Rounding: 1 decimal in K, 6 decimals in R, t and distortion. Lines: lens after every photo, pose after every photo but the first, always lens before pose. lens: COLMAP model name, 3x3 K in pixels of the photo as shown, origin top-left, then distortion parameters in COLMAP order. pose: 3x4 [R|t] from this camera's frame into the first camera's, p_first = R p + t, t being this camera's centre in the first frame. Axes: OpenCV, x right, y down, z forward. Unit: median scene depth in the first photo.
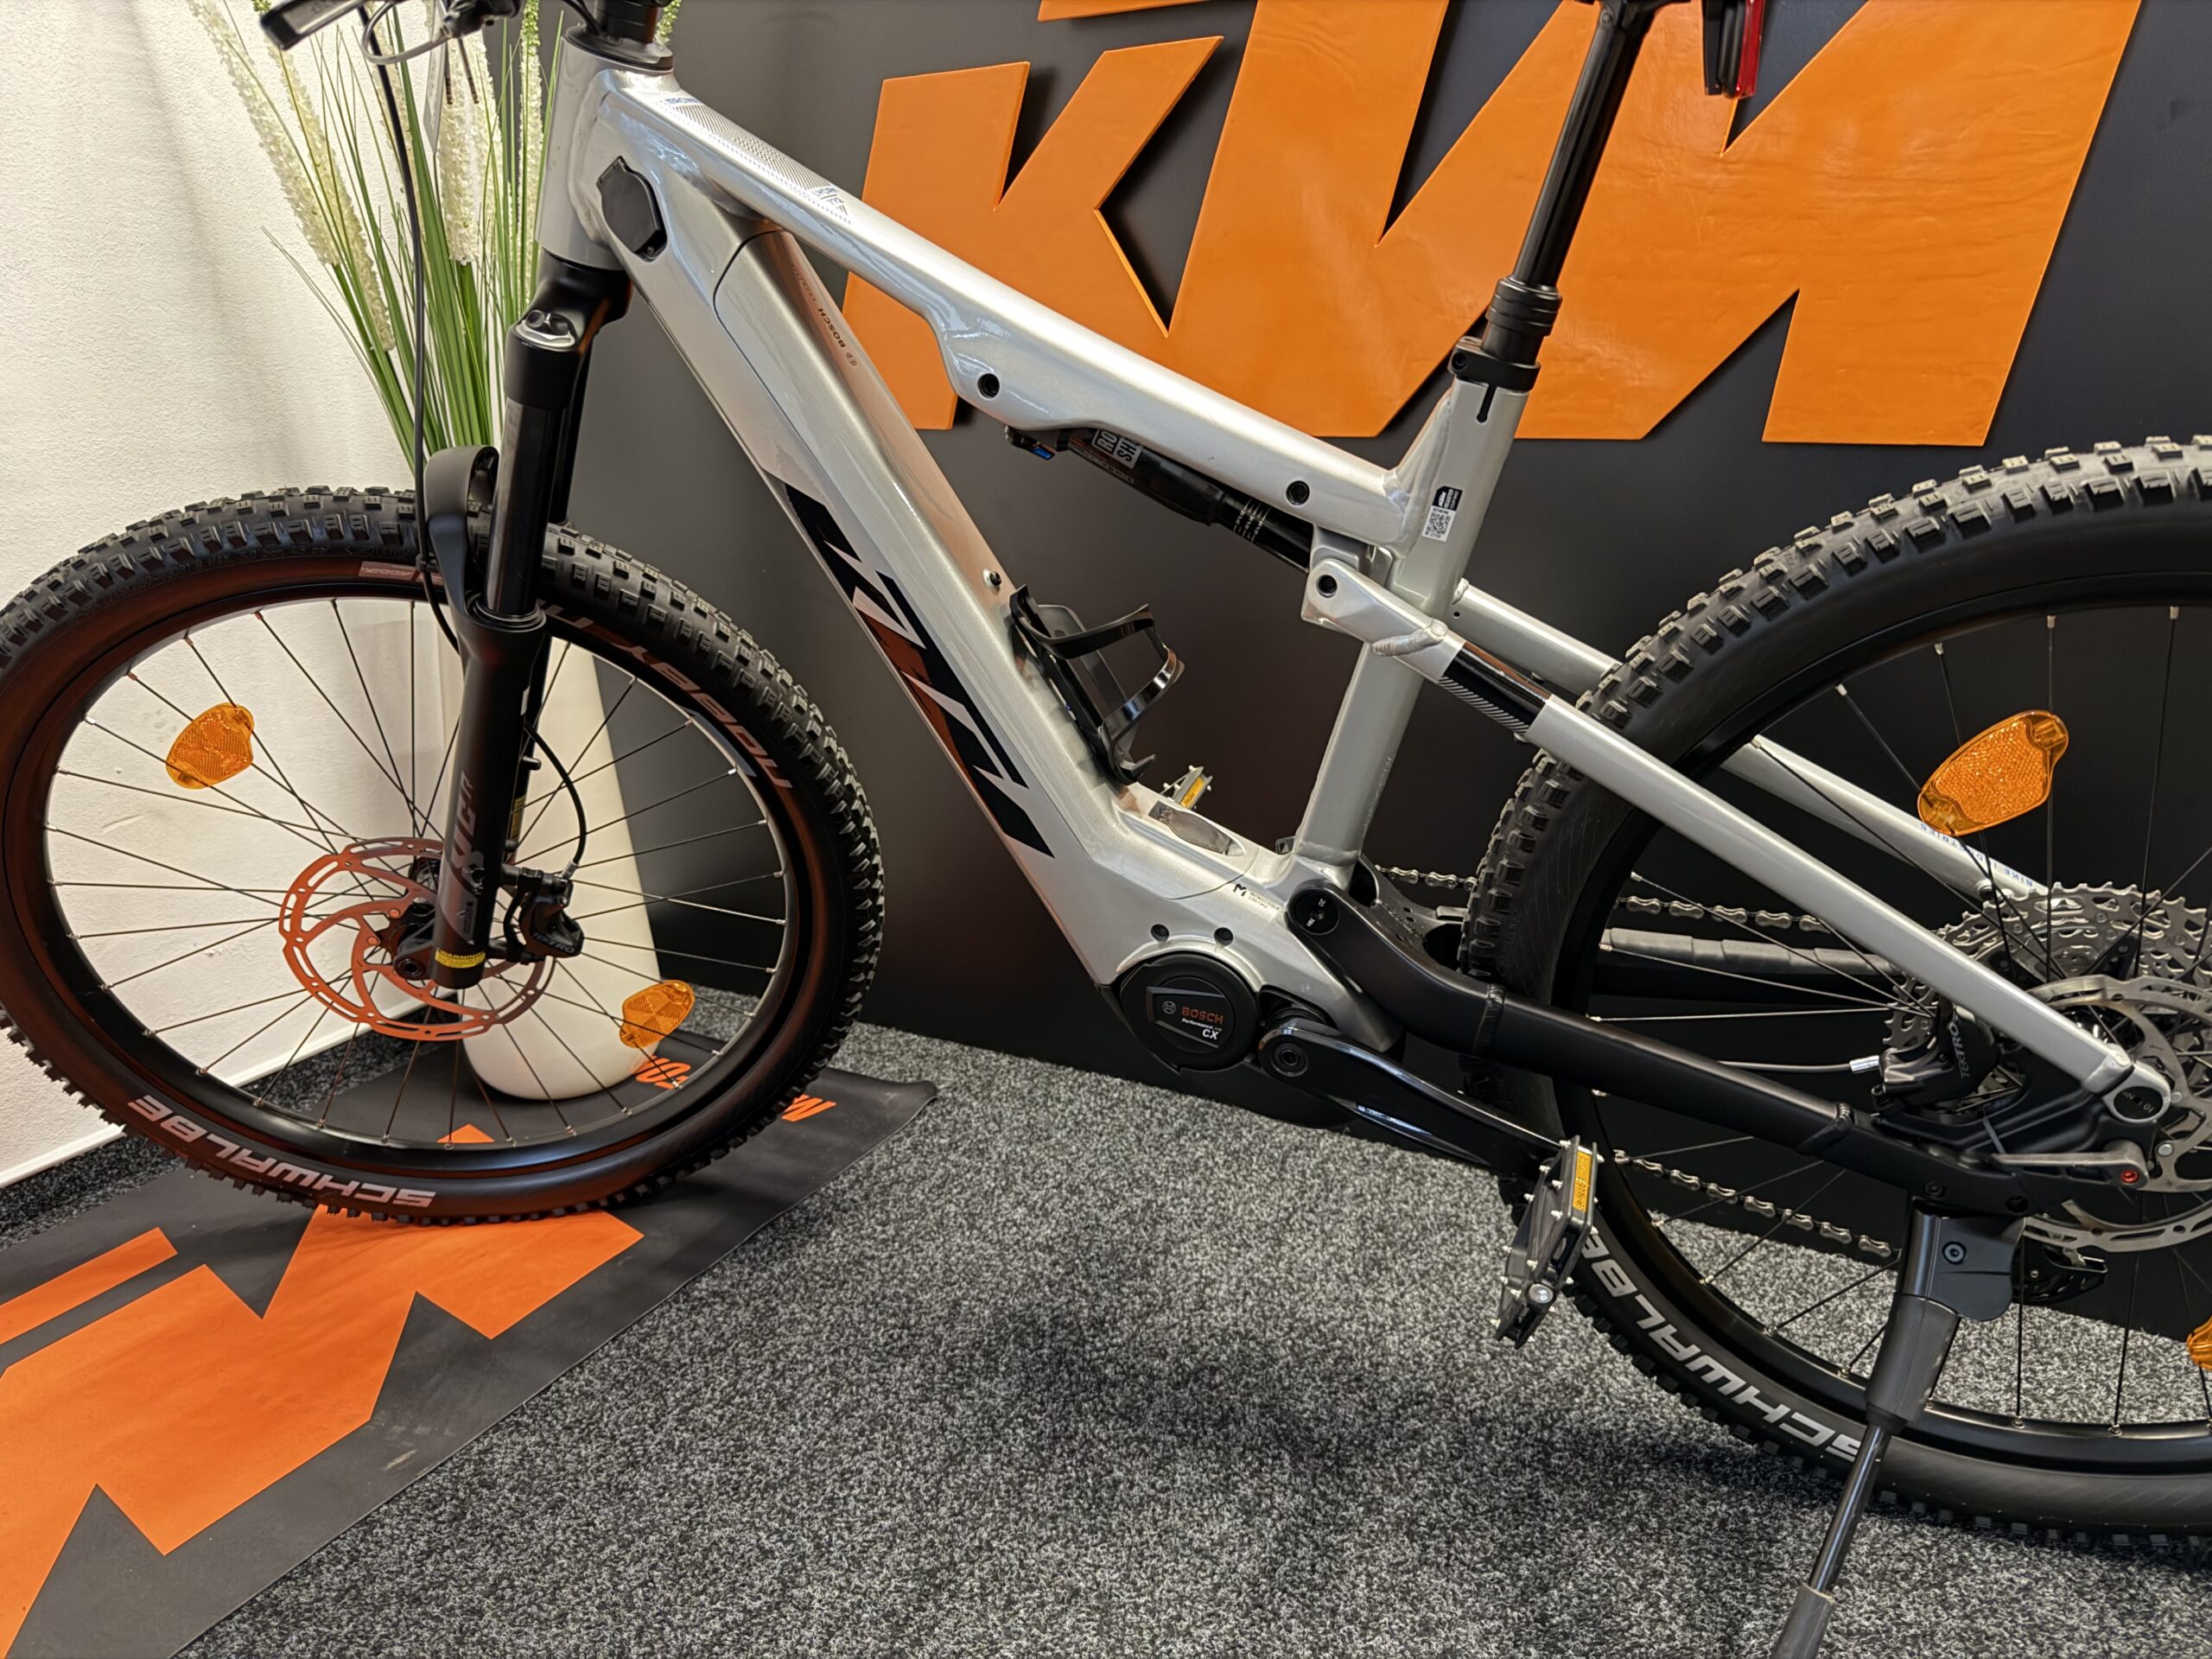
lens RADIAL K [[1593.6, 0, 1102.7], [0, 1593.6, 832.7], [0, 0, 1]] dist [-0.032691, 0.022963]
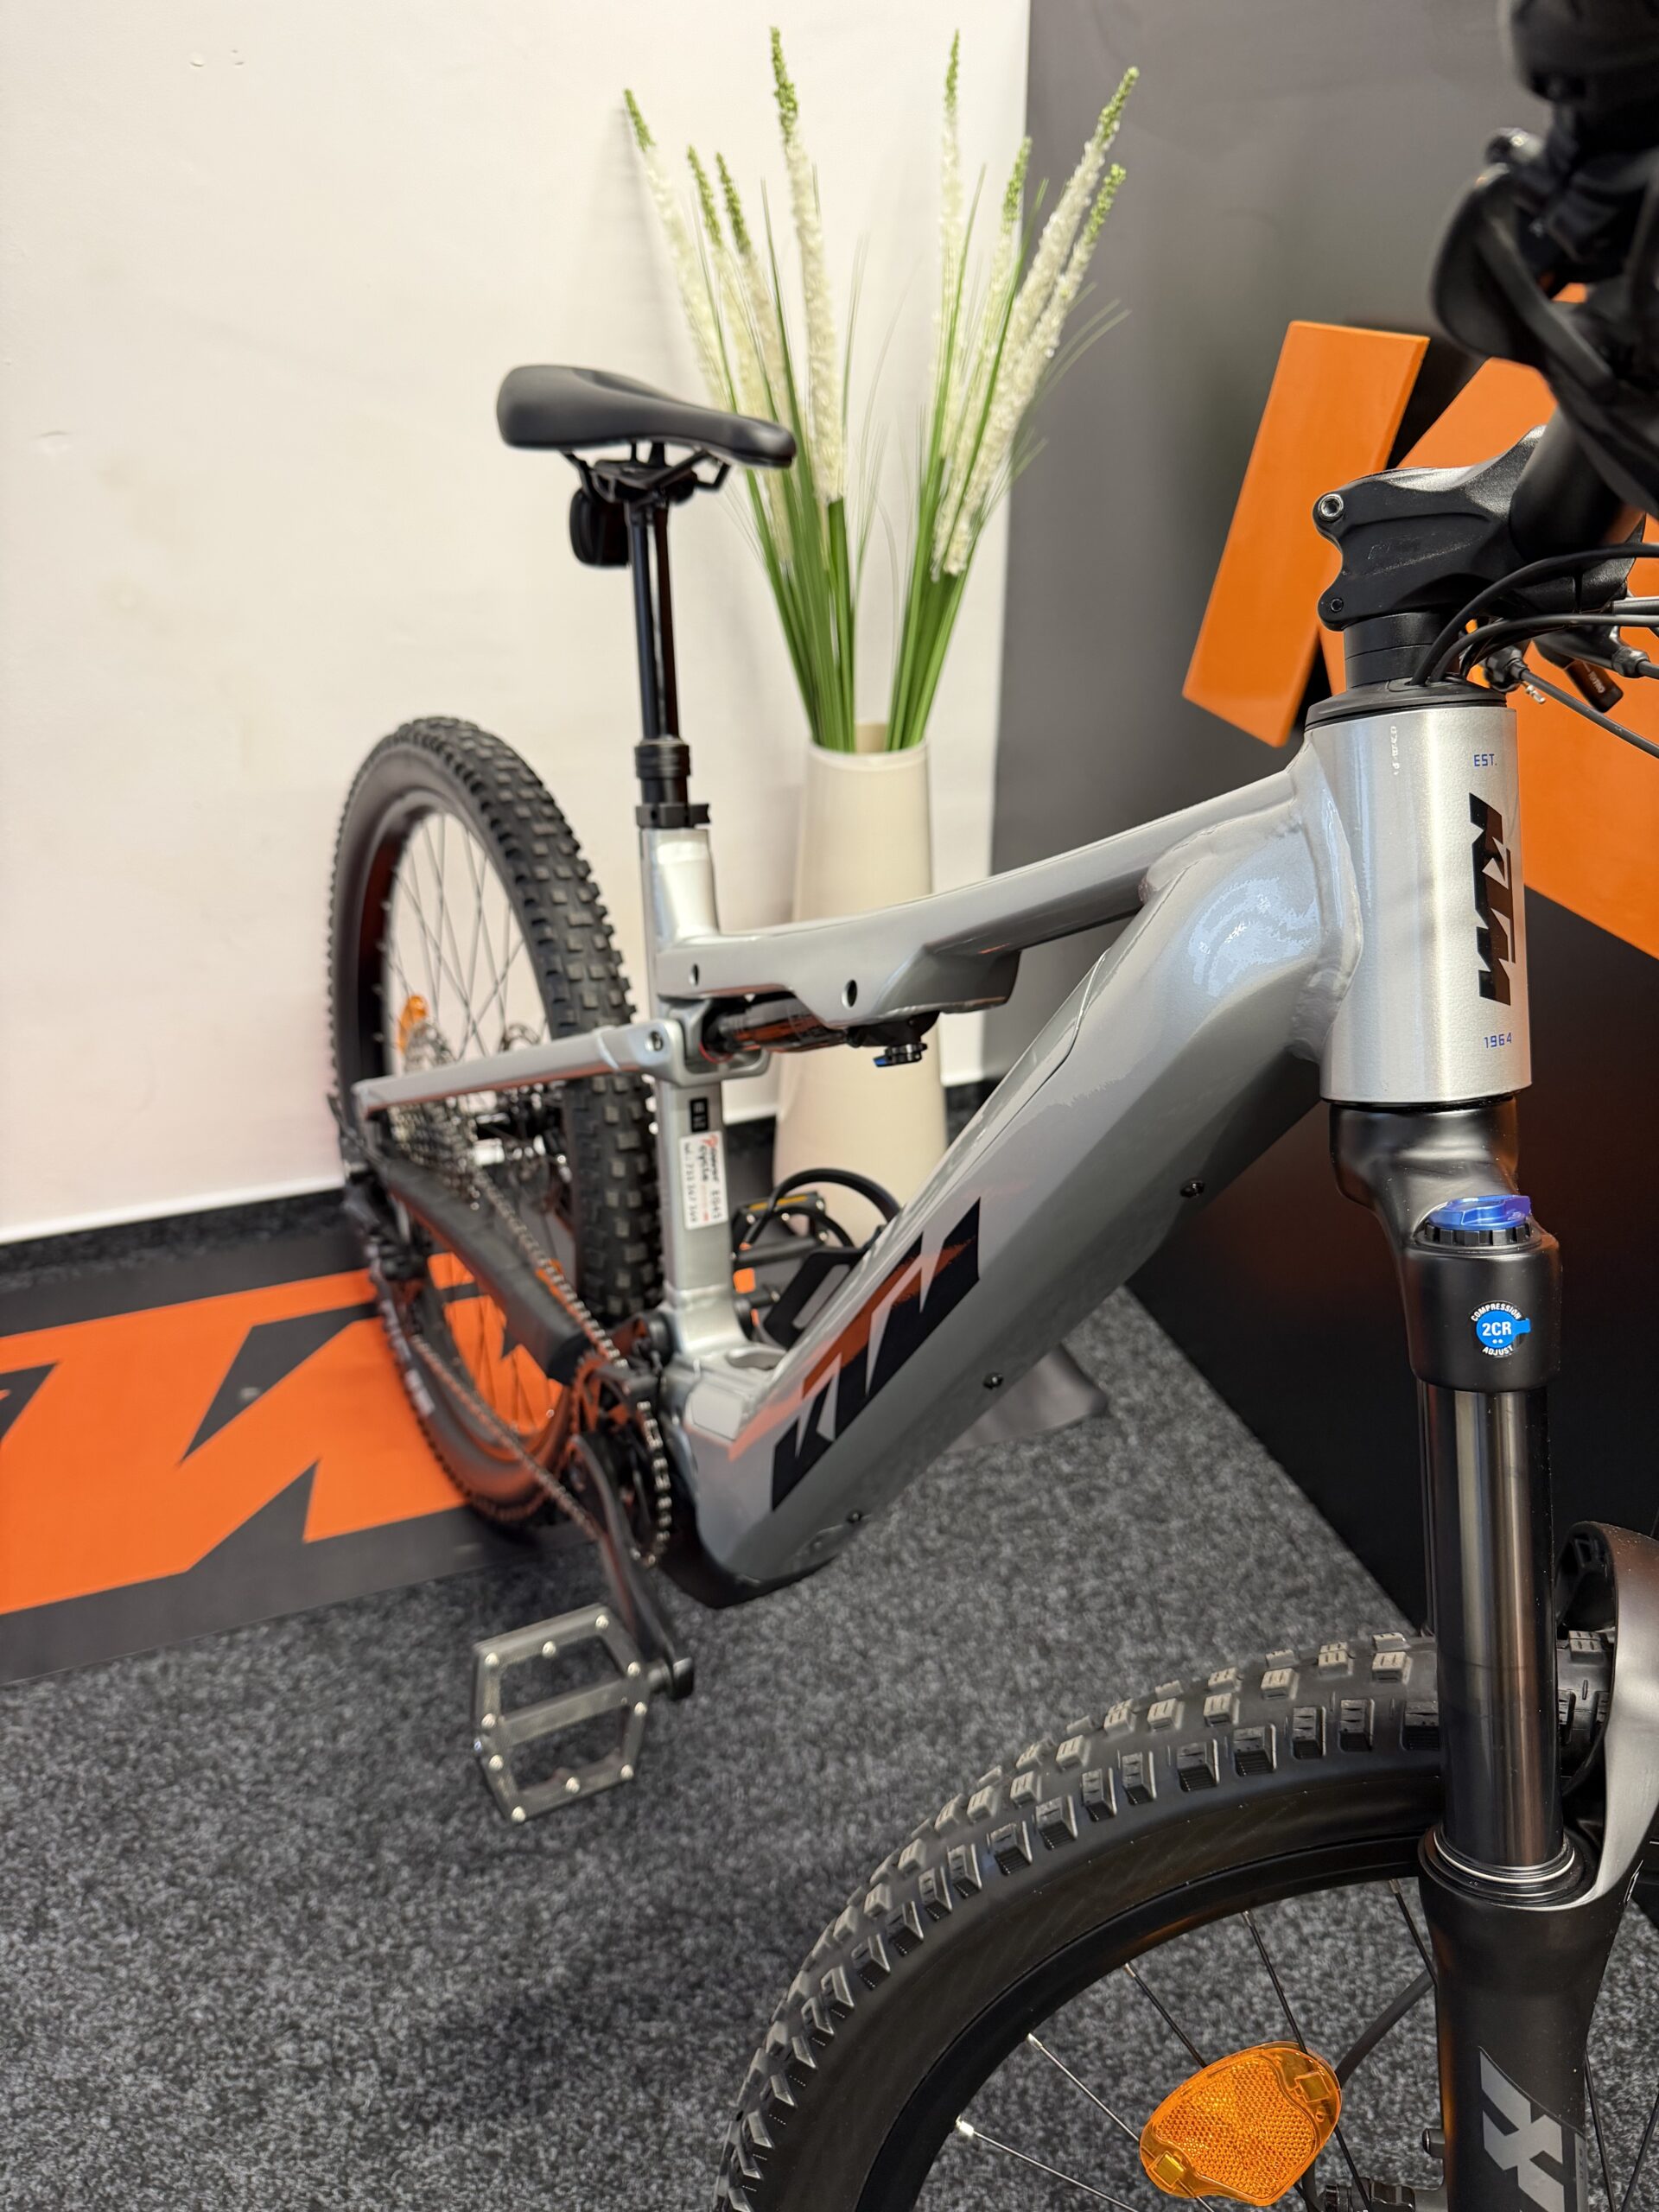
lens RADIAL K [[1593.6, 0, 831.2], [0, 1593.6, 1116.9], [0, 0, 1]] dist [-0.032691, 0.022963]
pose [[0.745007, 0.358553, -0.562499, 0.384759], [-0.219390, 0.928048, 0.300991, -0.394337], [0.629947, -0.100833, 0.770065, 0.257830]]
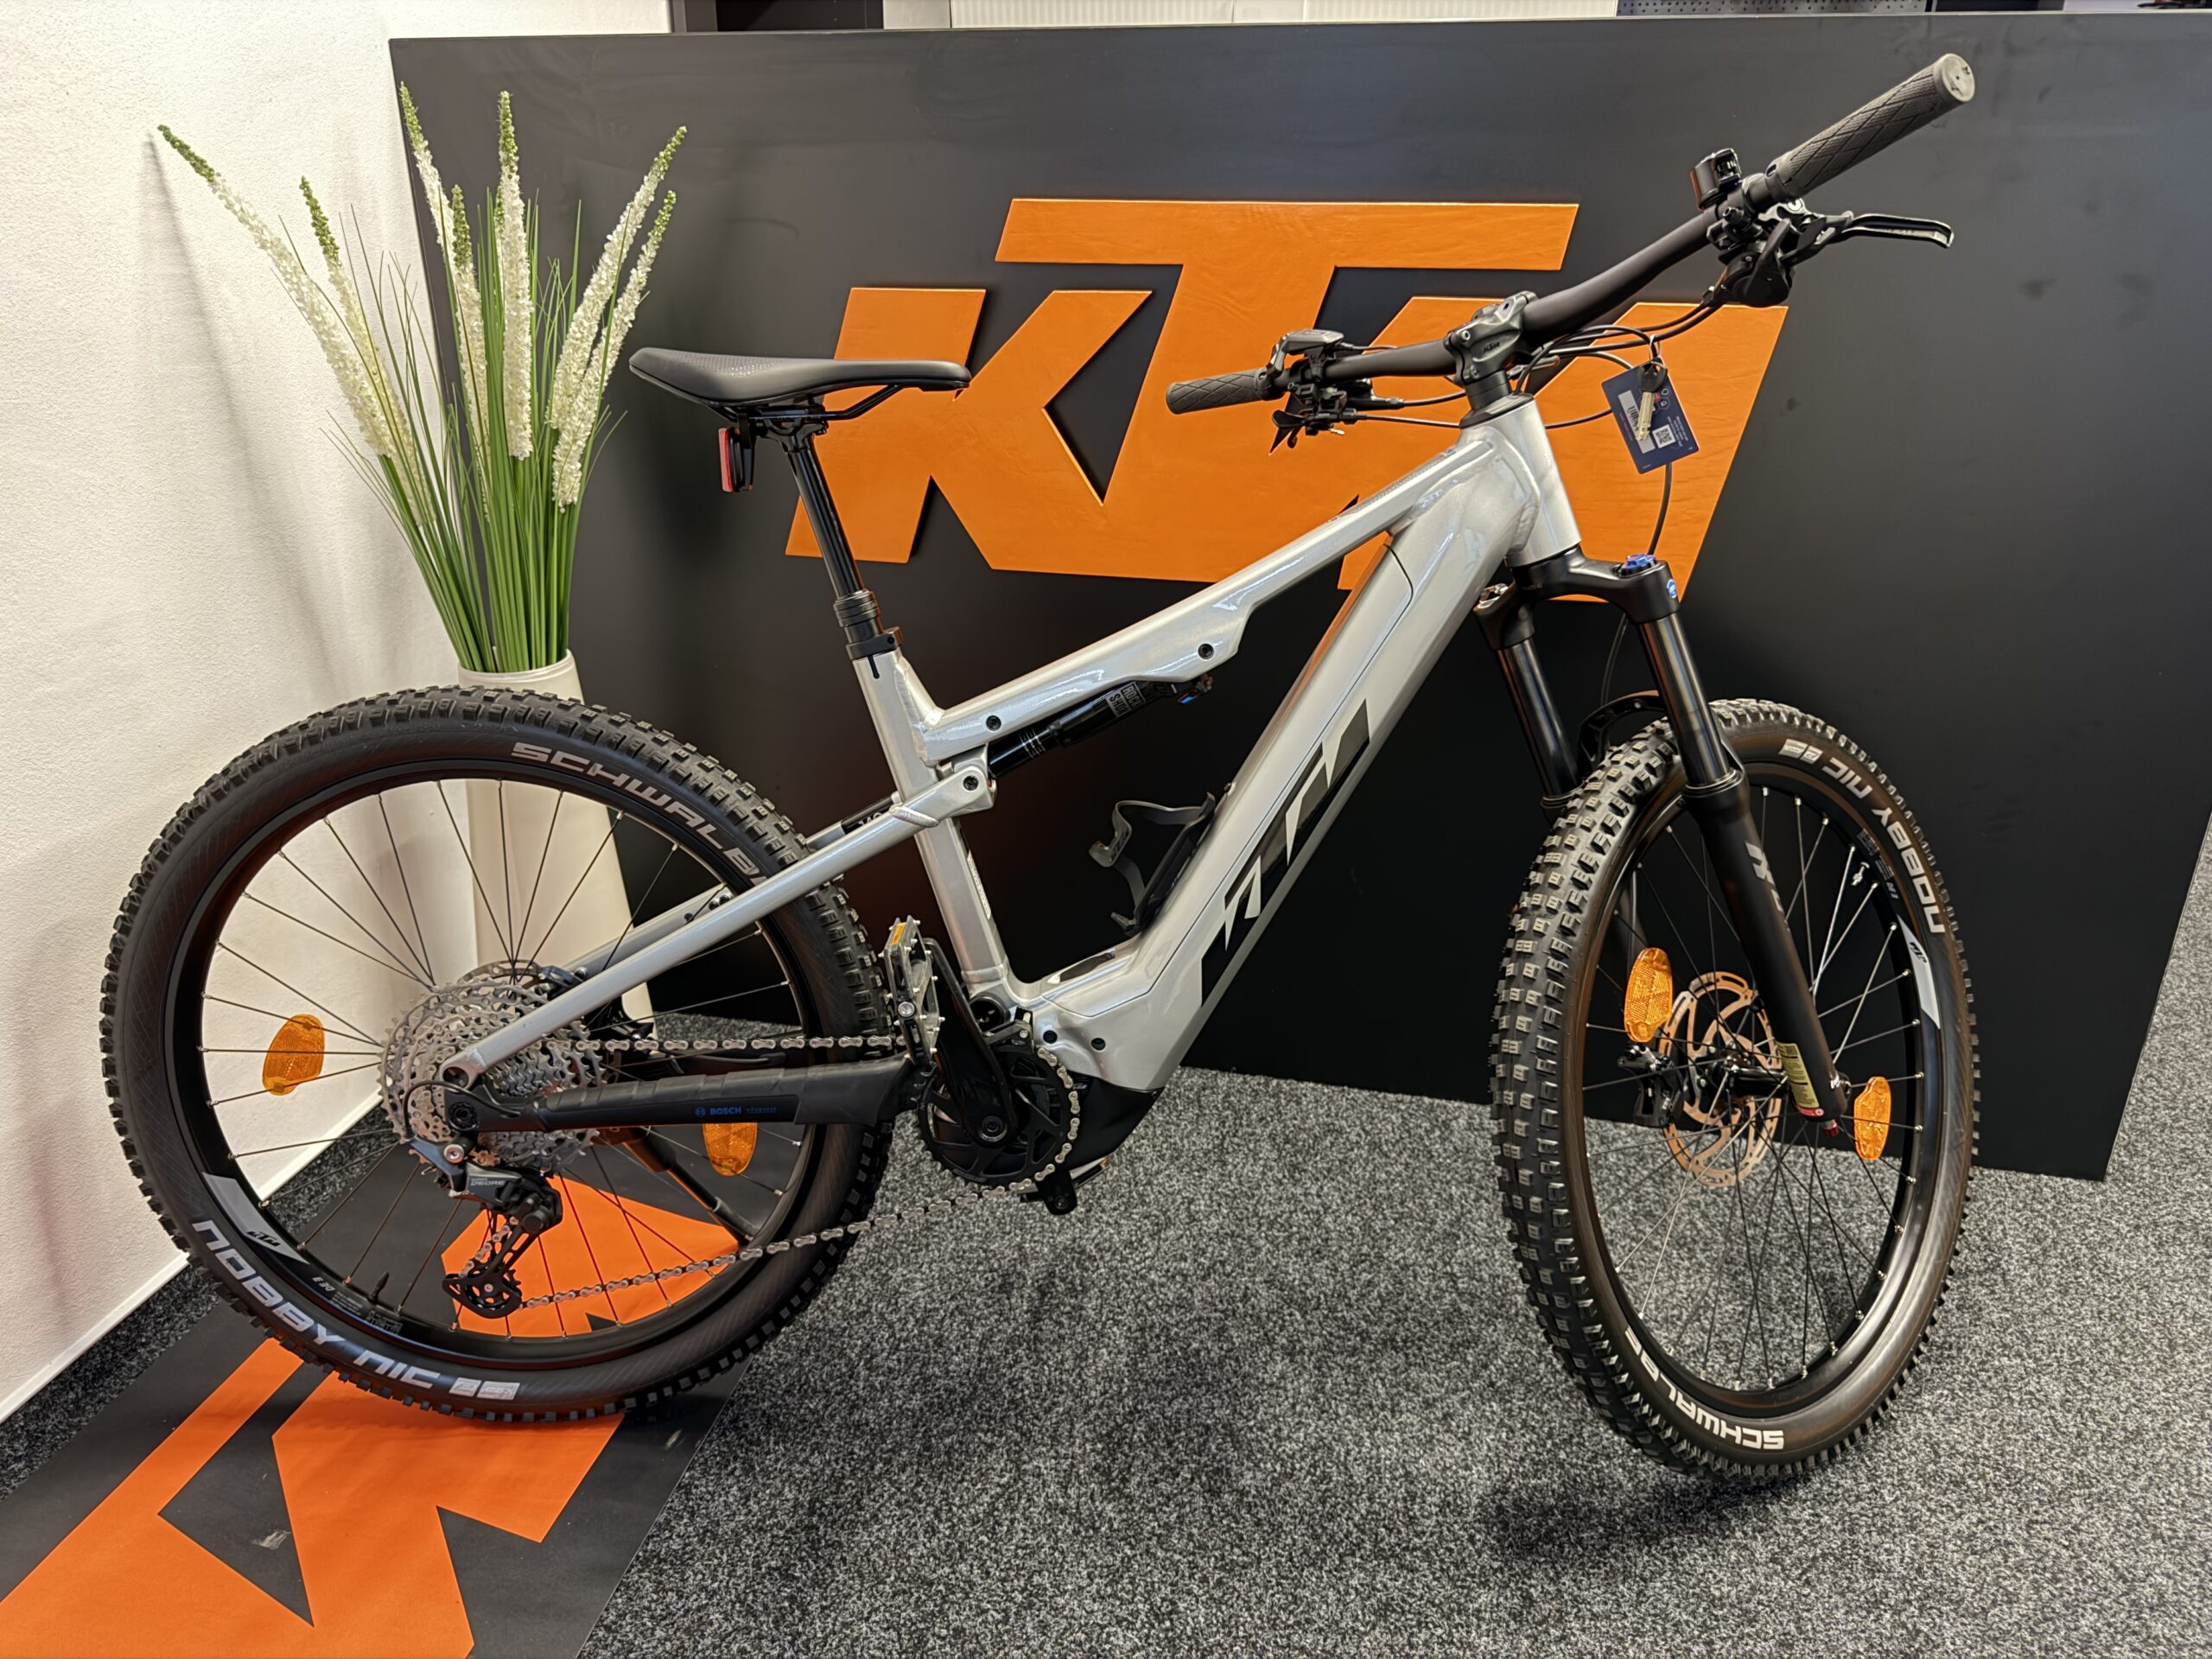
lens RADIAL K [[1573.3, 0, 1103.7], [0, 1573.3, 829.7], [0, 0, 1]] dist [-0.000248, -0.007647]
pose [[0.954432, -0.093432, 0.283427, -0.454413], [0.069093, 0.993104, 0.094709, -0.219072], [-0.290321, -0.070811, 0.954306, -0.336771]]
